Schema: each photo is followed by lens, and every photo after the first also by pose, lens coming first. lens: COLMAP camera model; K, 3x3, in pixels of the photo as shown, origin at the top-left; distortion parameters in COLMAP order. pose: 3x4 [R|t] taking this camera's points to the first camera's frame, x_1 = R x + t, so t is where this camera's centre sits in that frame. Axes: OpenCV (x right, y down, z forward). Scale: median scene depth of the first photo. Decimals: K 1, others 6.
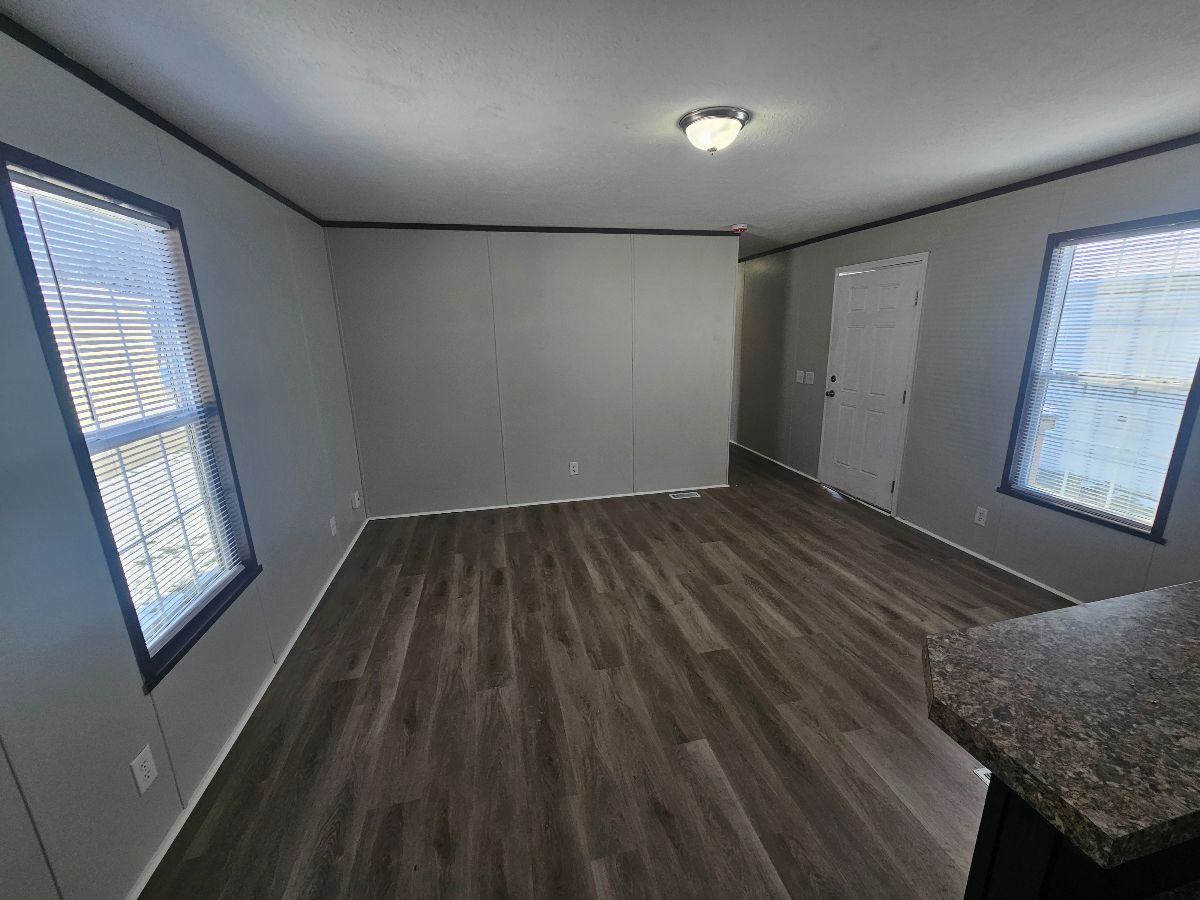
lens RADIAL K [[492.9, 0, 606.4], [0, 492.9, 454.4], [0, 0, 1]] dist [0.001138, 0.000048]
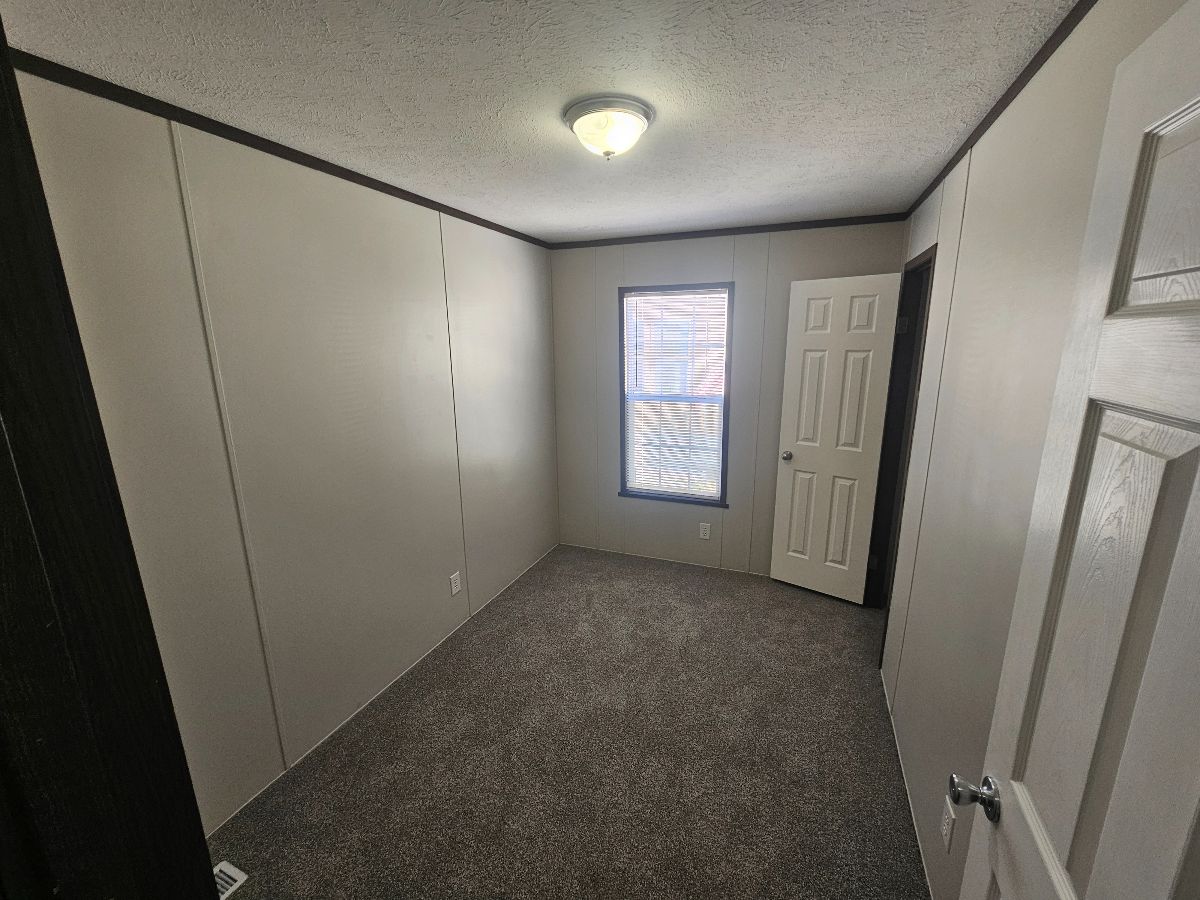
lens RADIAL K [[492.9, 0, 606.4], [0, 492.9, 454.4], [0, 0, 1]] dist [0.001138, 0.000048]
pose [[-0.568556, 0.244499, -0.785471, 0.507504], [-0.174677, 0.897159, 0.405703, -0.353993], [0.803886, 0.367868, -0.467376, 1.024488]]
